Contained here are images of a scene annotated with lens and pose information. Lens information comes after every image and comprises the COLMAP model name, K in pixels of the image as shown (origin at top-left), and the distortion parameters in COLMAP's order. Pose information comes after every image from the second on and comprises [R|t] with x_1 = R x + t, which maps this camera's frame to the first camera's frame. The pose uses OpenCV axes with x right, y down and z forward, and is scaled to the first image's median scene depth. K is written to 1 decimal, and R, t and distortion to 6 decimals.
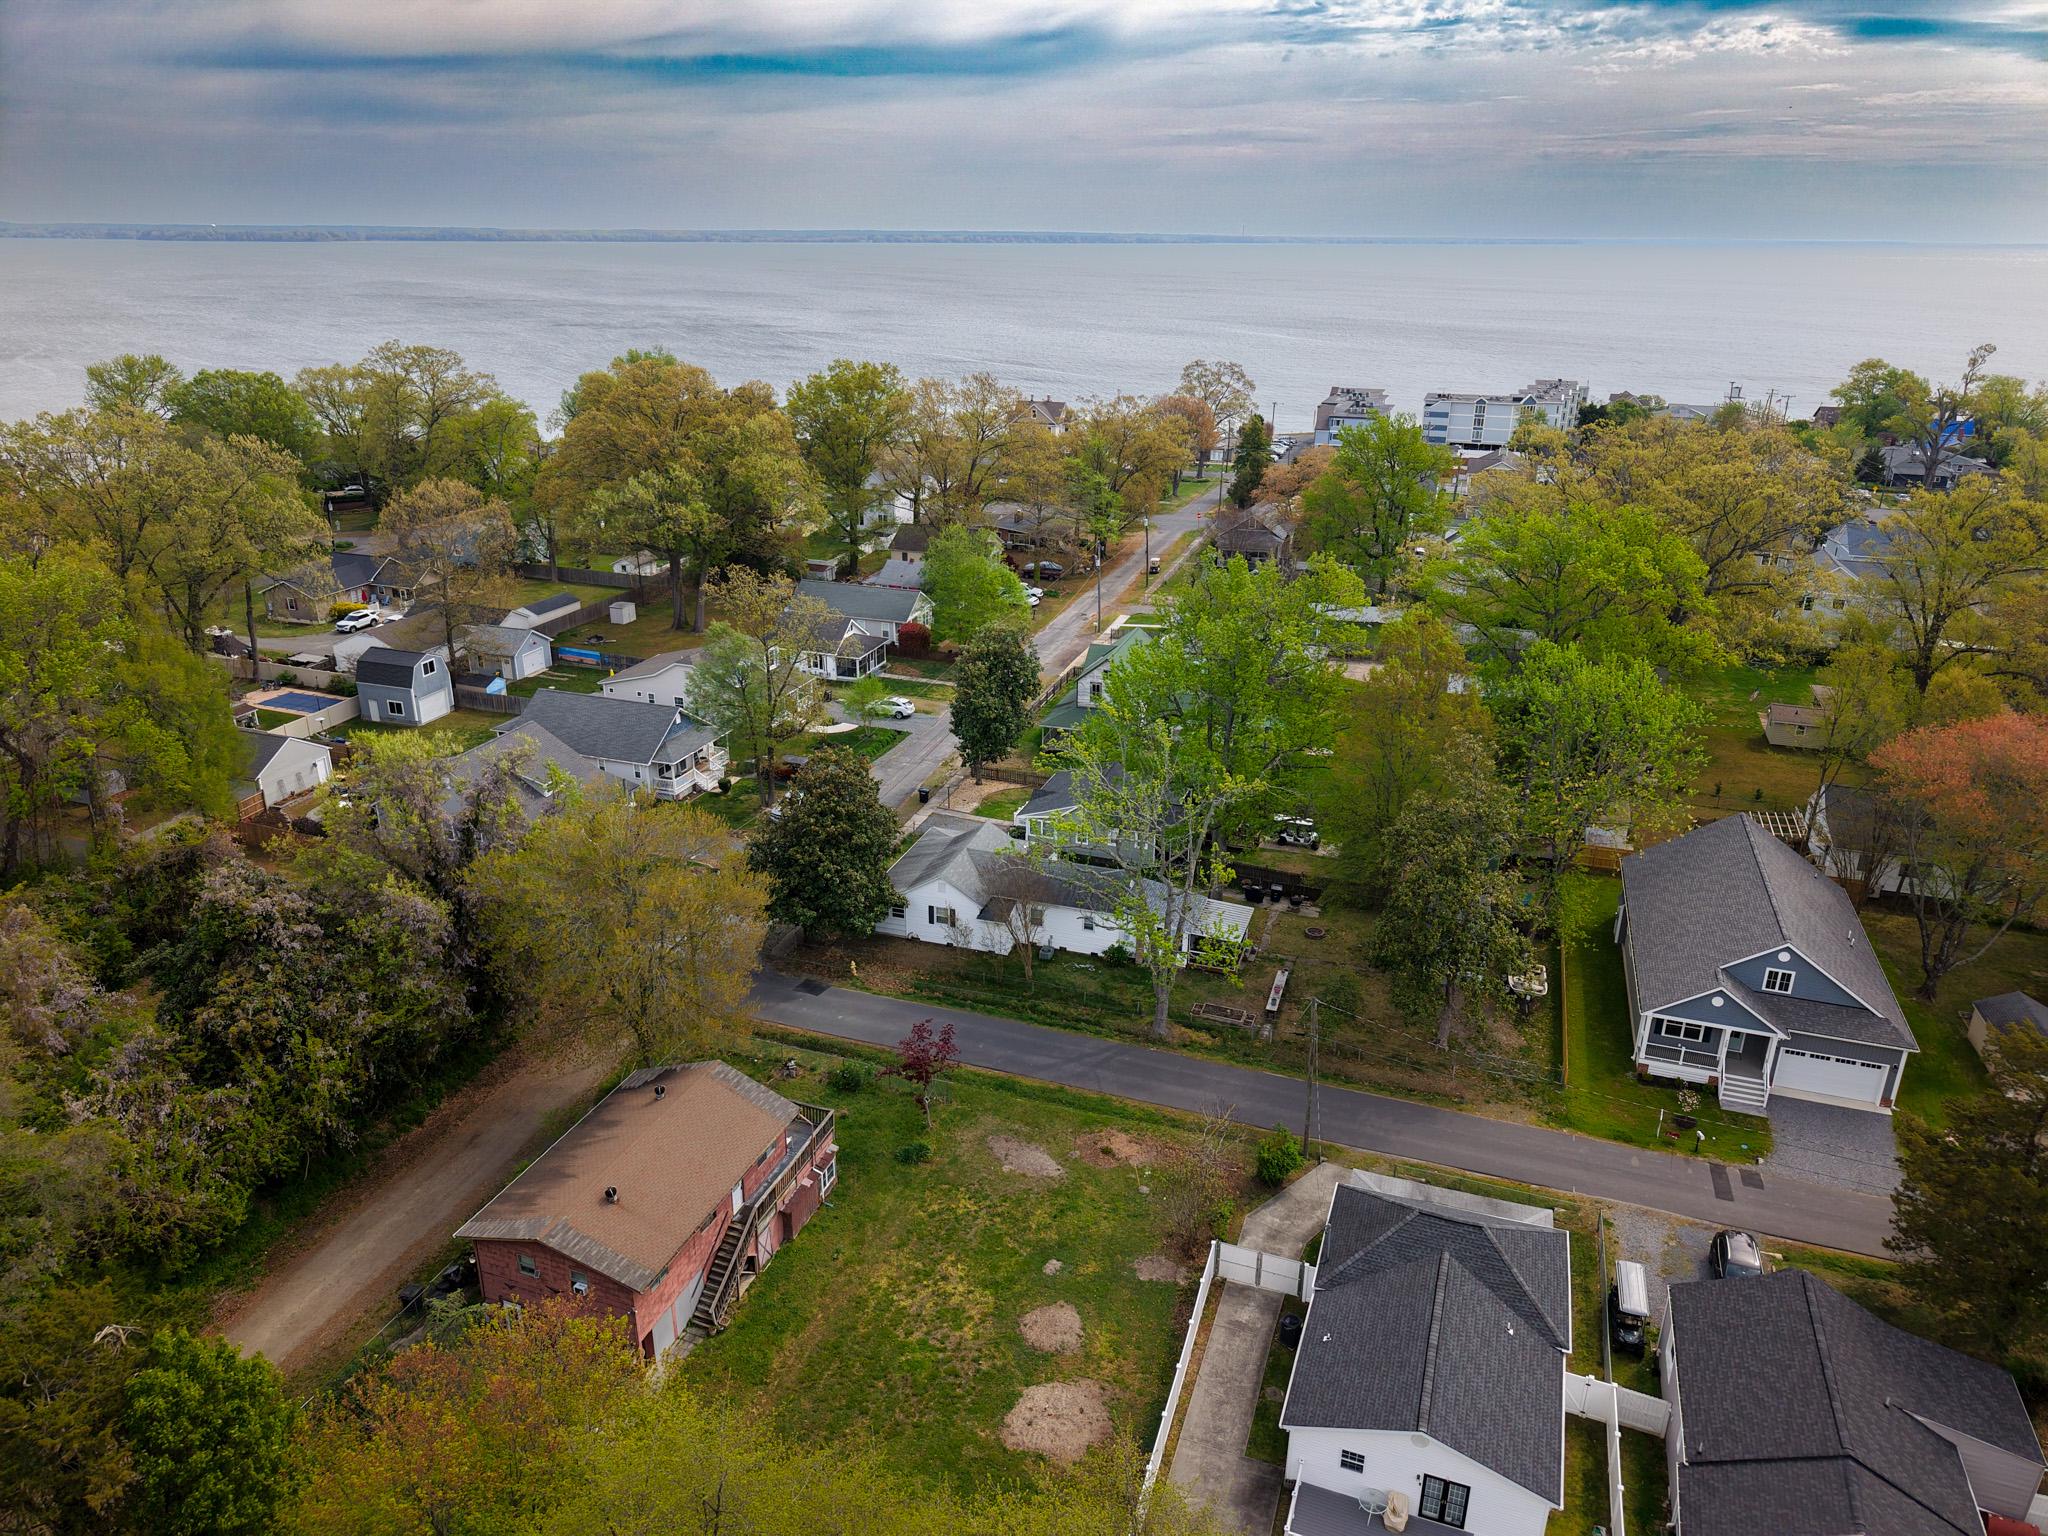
lens RADIAL K [[1370.3, 0, 1018.1], [0, 1370.3, 760.4], [0, 0, 1]] dist [0.028038, -0.031705]
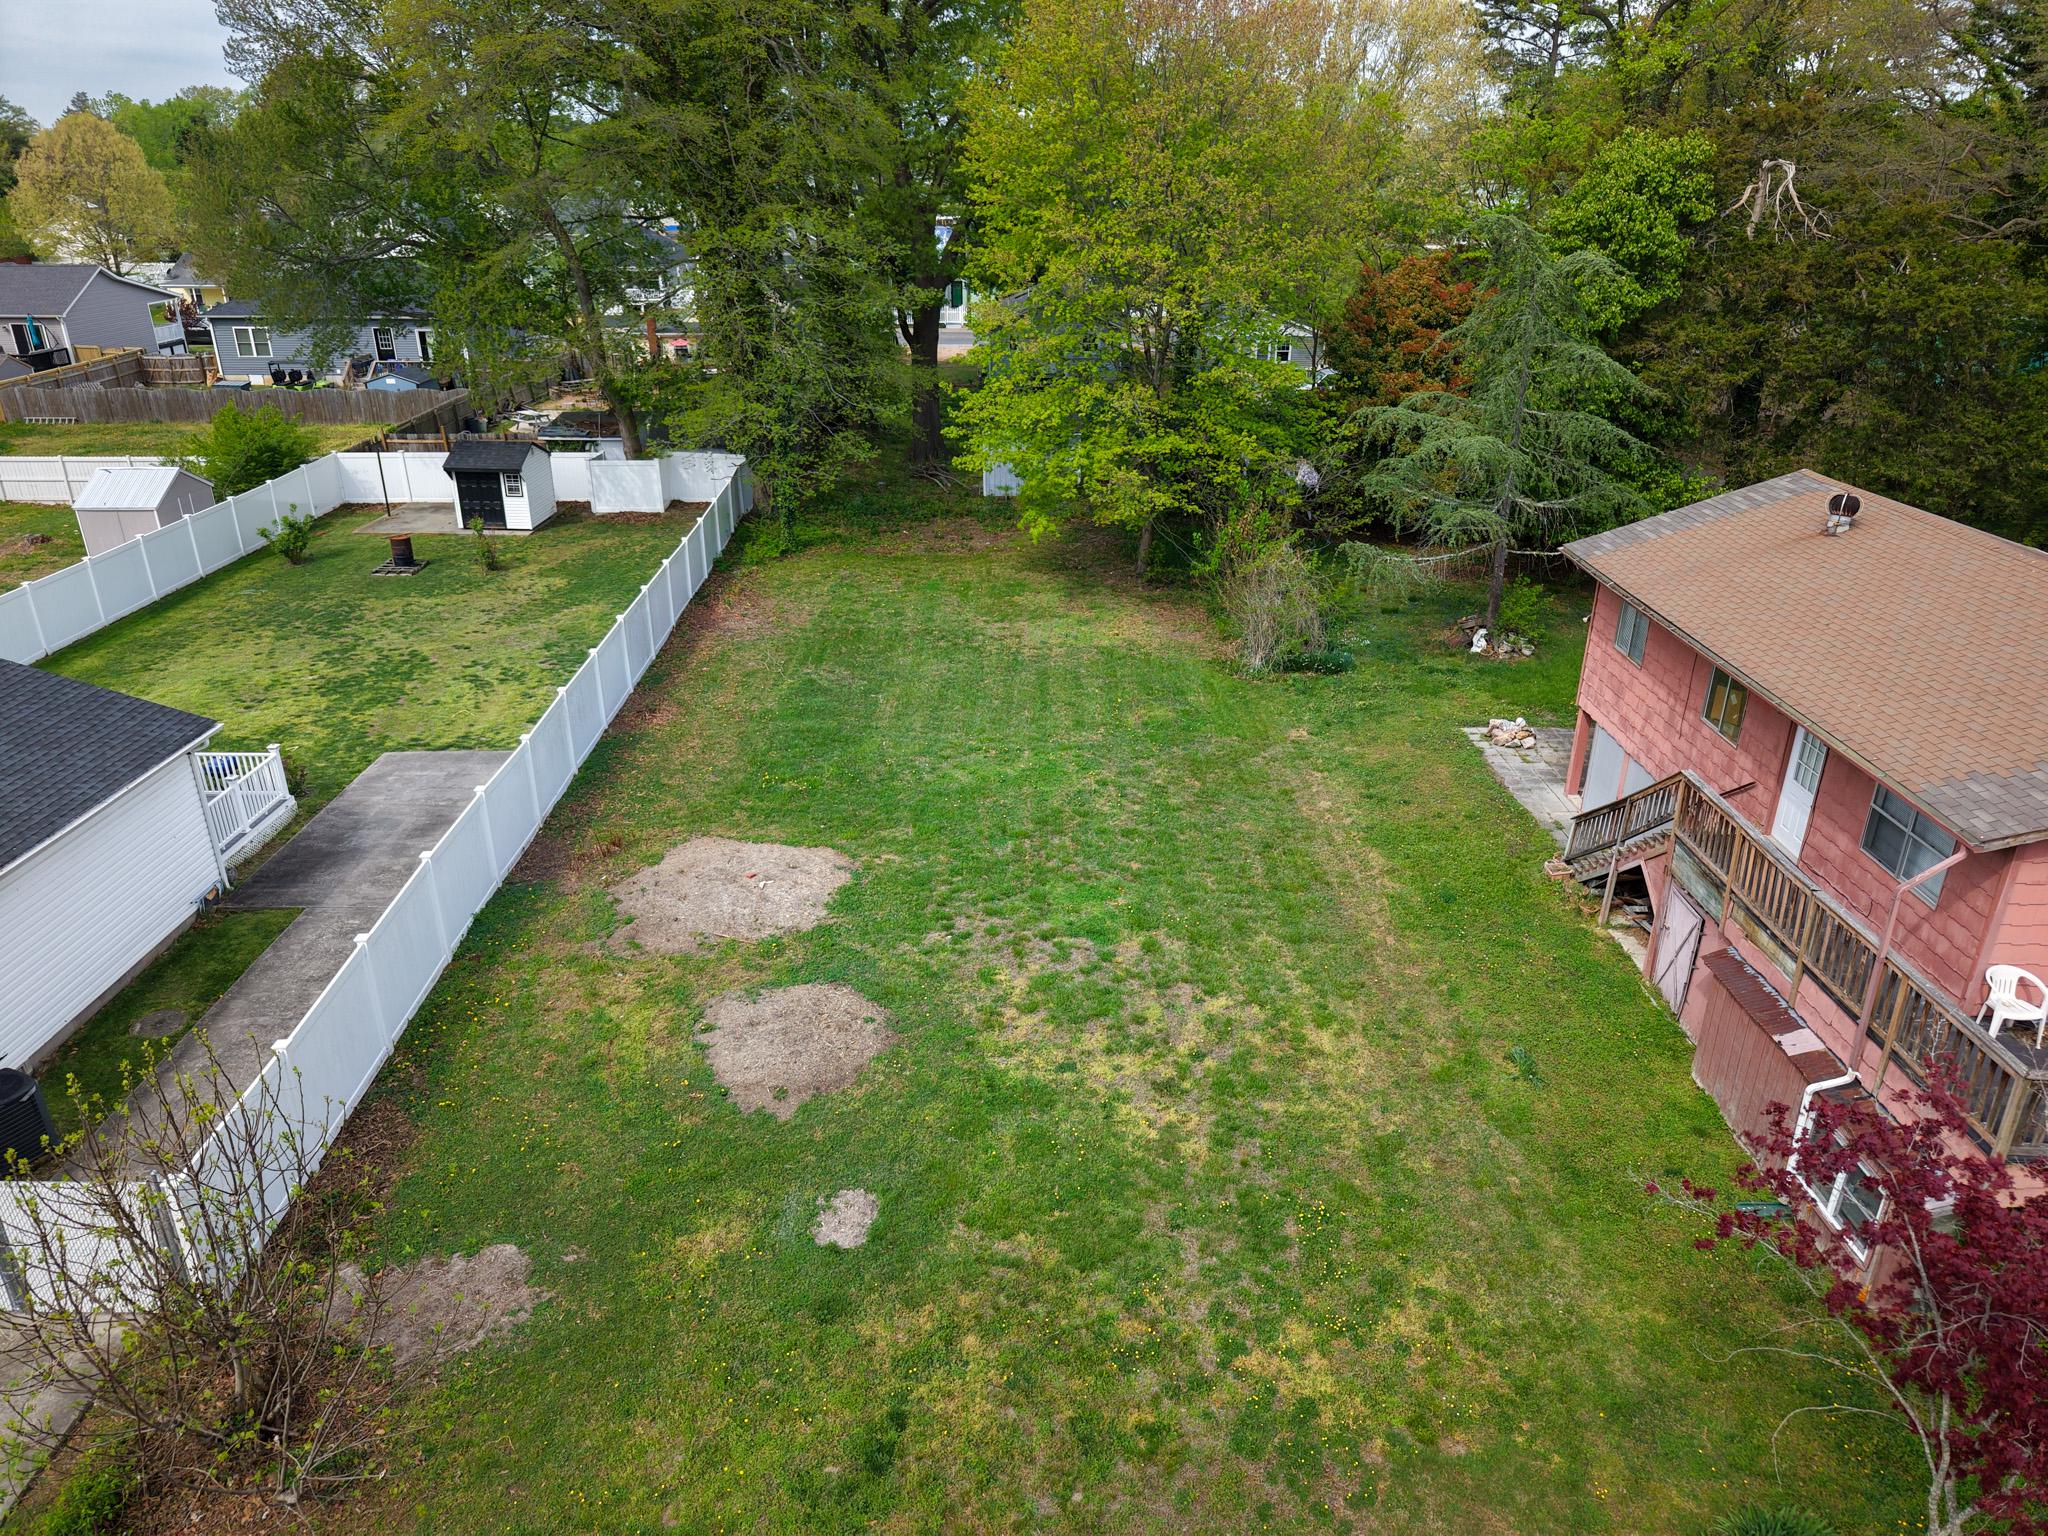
lens RADIAL K [[1370.3, 0, 1026.1], [0, 1370.3, 758.6], [0, 0, 1]] dist [0.028038, -0.031705]
pose [[-0.939195, 0.128585, -0.318401, 0.053207], [-0.132361, 0.720024, 0.681210, 0.086439], [0.316850, 0.681932, -0.659223, 0.896046]]
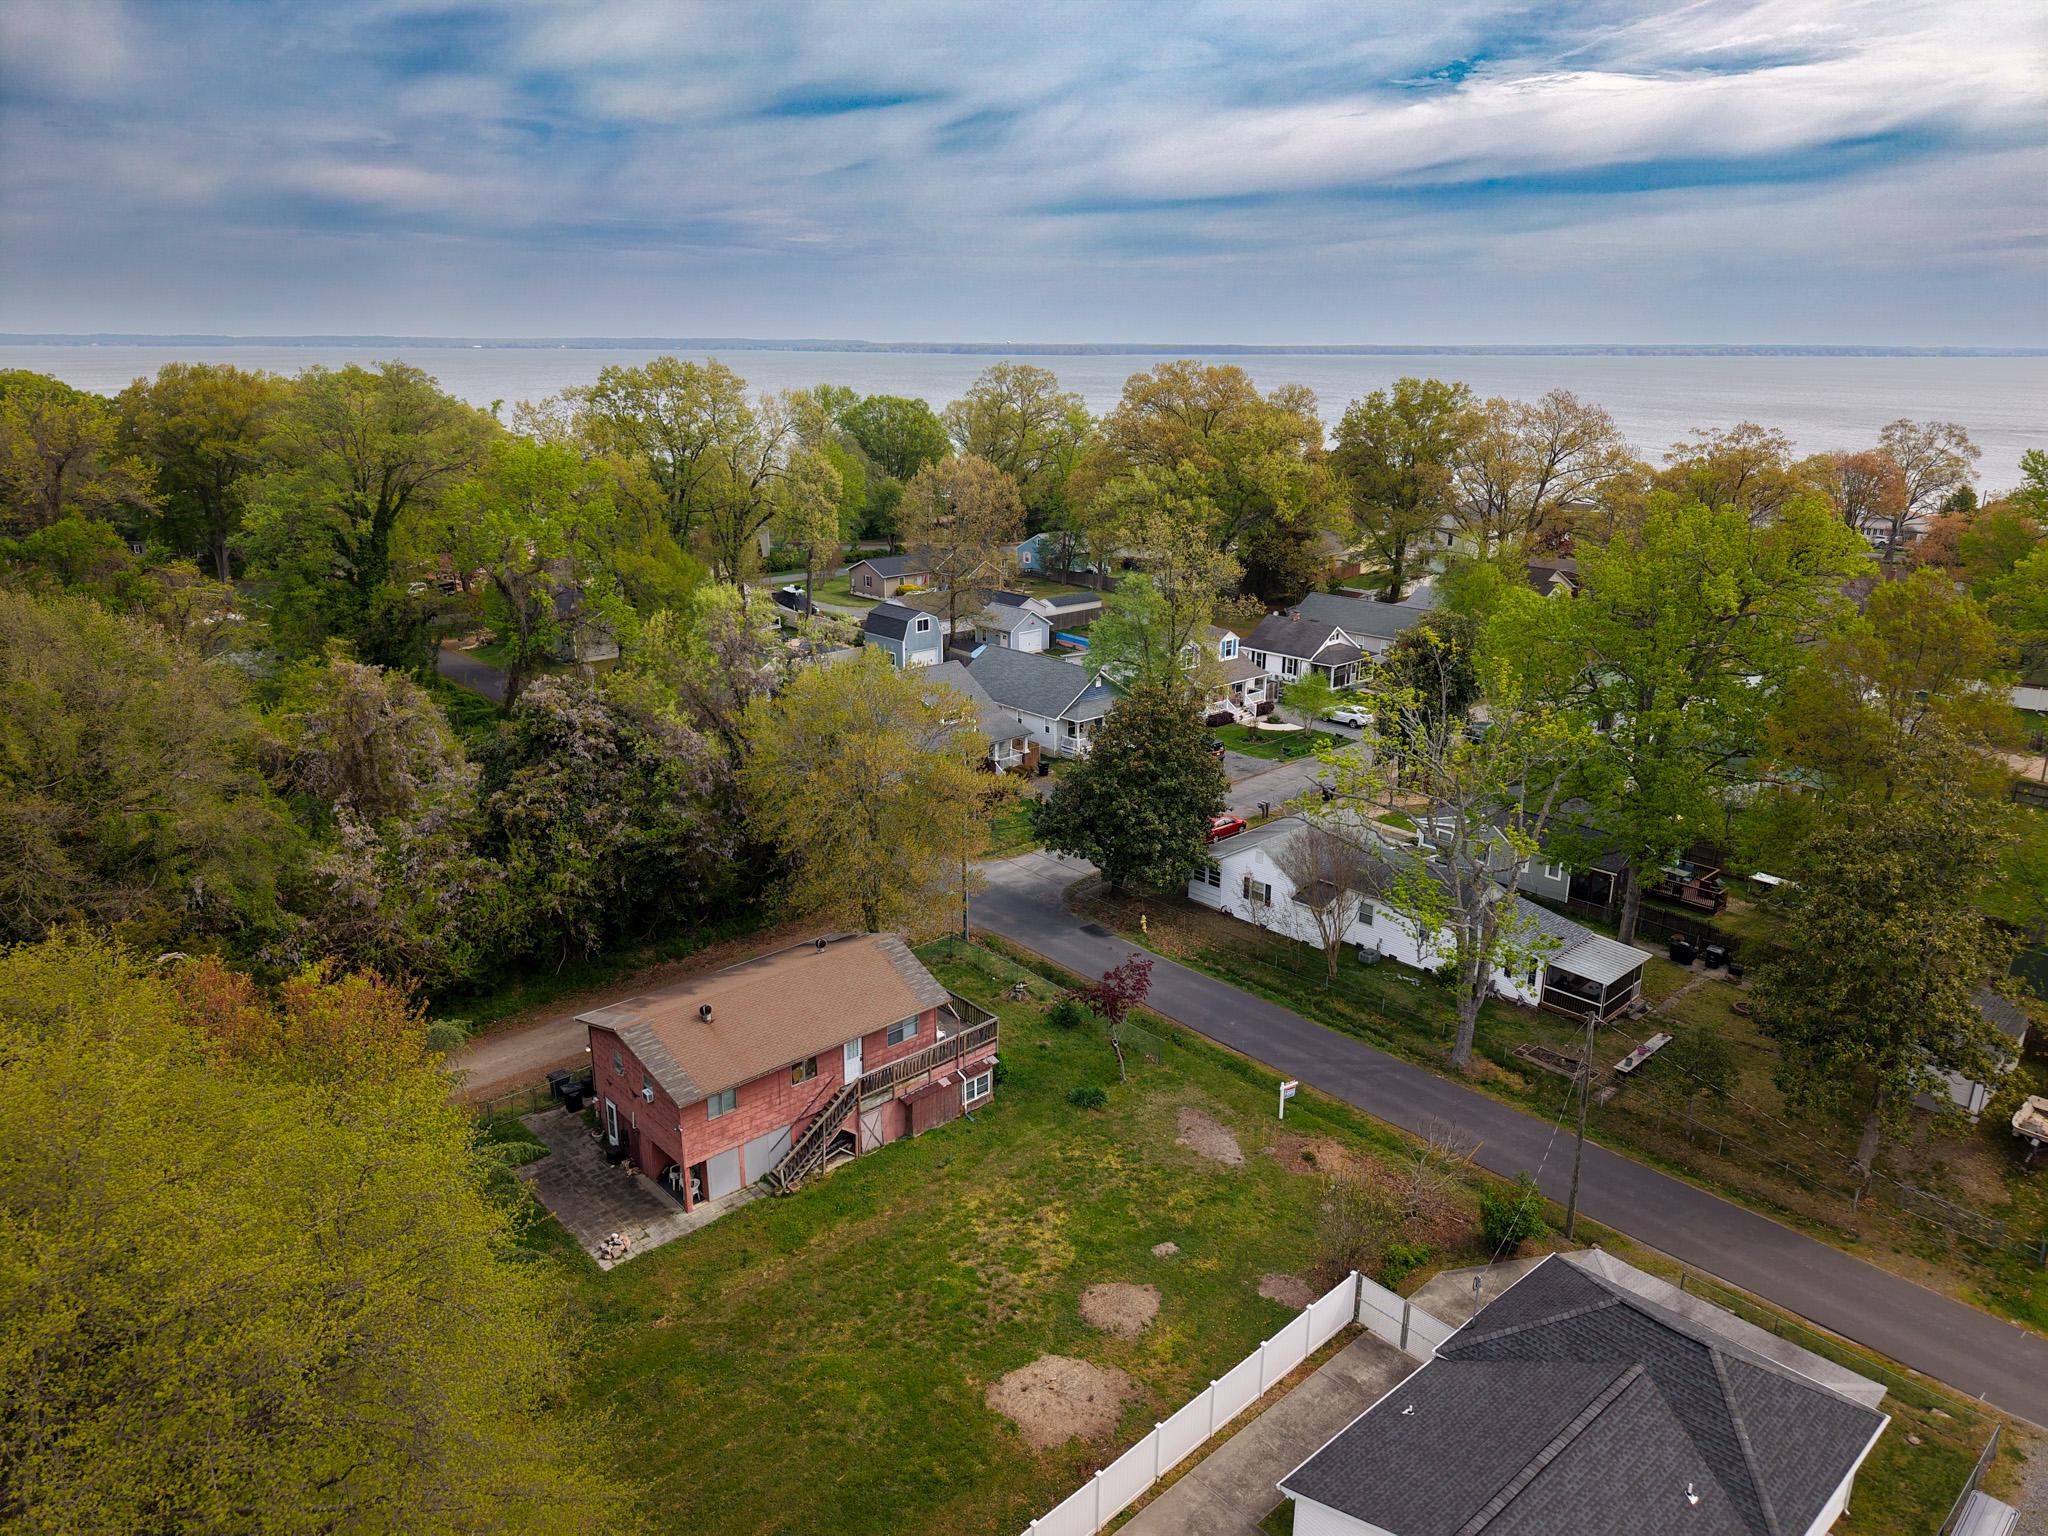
lens RADIAL K [[1370.3, 0, 1017.0], [0, 1370.3, 761.3], [0, 0, 1]] dist [0.028038, -0.031705]
pose [[0.879940, 0.136273, -0.455120, 0.221385], [-0.170623, 0.984713, -0.035043, 0.100480], [0.443388, 0.108490, 0.889740, 0.161933]]
